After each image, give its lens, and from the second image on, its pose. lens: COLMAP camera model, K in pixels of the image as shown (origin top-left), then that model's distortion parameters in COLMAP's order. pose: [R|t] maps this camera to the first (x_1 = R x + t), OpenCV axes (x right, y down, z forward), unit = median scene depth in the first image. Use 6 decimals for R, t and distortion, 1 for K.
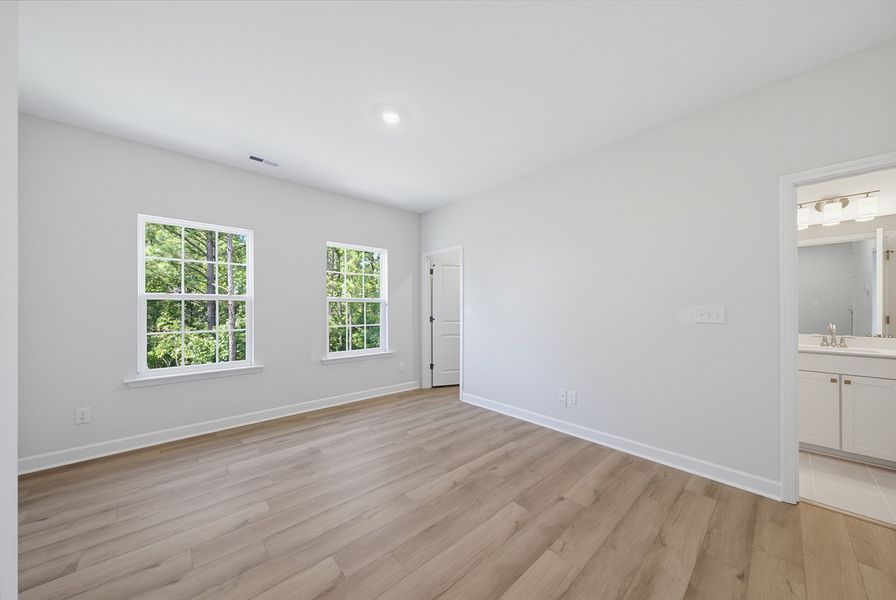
lens RADIAL K [[307.5, 0, 453.0], [0, 307.5, 306.8], [0, 0, 1]] dist [-0.004079, 0.001351]
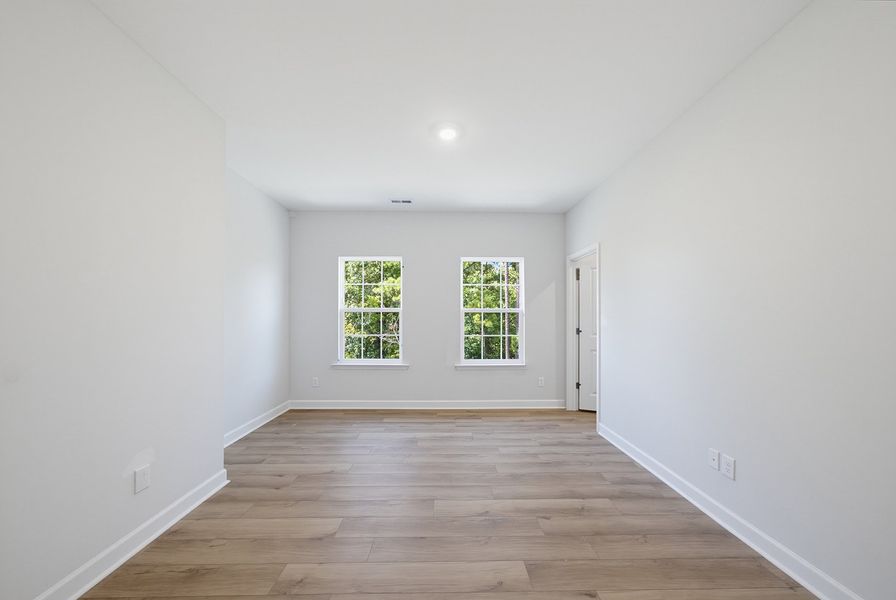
lens RADIAL K [[307.5, 0, 444.3], [0, 307.5, 317.1], [0, 0, 1]] dist [-0.004079, 0.001351]
pose [[0.742201, -0.004693, -0.670161, 0.340790], [0.006233, 0.999981, -0.000100, -0.004047], [0.670149, -0.004103, 0.742216, 0.155940]]
